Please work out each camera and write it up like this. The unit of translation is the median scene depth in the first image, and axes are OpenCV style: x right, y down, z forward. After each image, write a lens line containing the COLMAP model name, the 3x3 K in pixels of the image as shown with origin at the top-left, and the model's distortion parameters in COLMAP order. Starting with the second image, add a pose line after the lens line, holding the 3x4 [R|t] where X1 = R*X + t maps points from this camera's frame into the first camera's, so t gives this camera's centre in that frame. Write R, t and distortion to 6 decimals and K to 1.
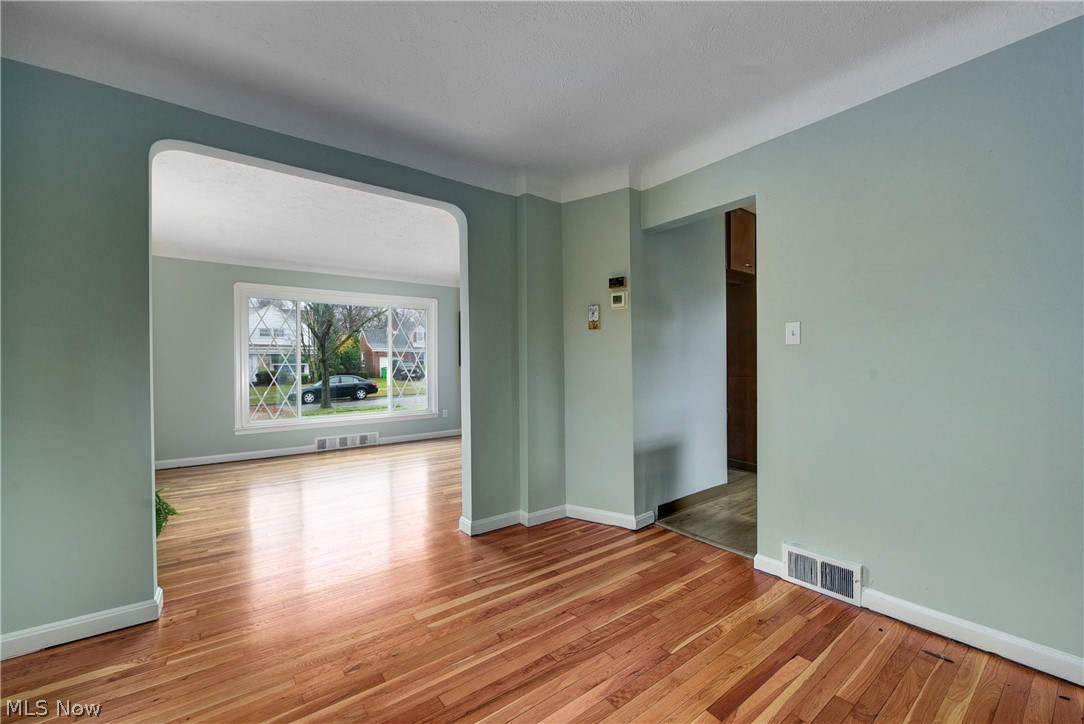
lens RADIAL K [[432.4, 0, 543.5], [0, 432.4, 363.9], [0, 0, 1]] dist [-0.008504, -0.001484]
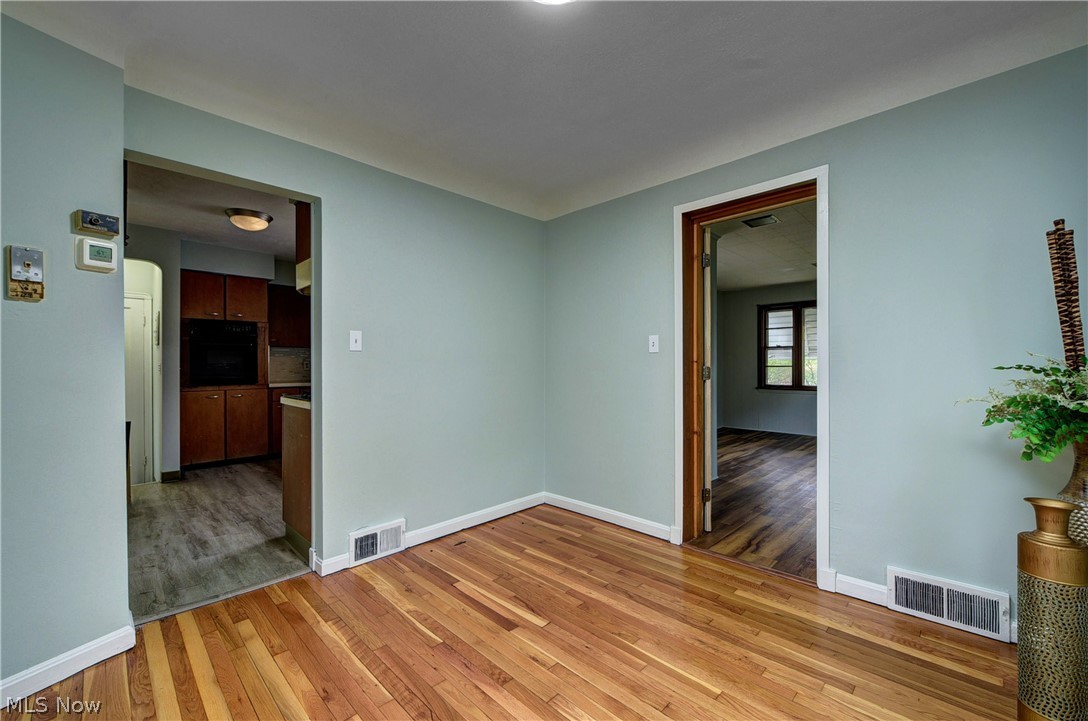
lens RADIAL K [[438.8, 0, 539.9], [0, 438.8, 363.7], [0, 0, 1]] dist [-0.009241, -0.000230]
pose [[-0.137450, 0.010629, 0.990452, -0.643551], [0.005617, 0.999935, -0.009951, 0.002784], [-0.990493, 0.004196, -0.137501, 0.726243]]
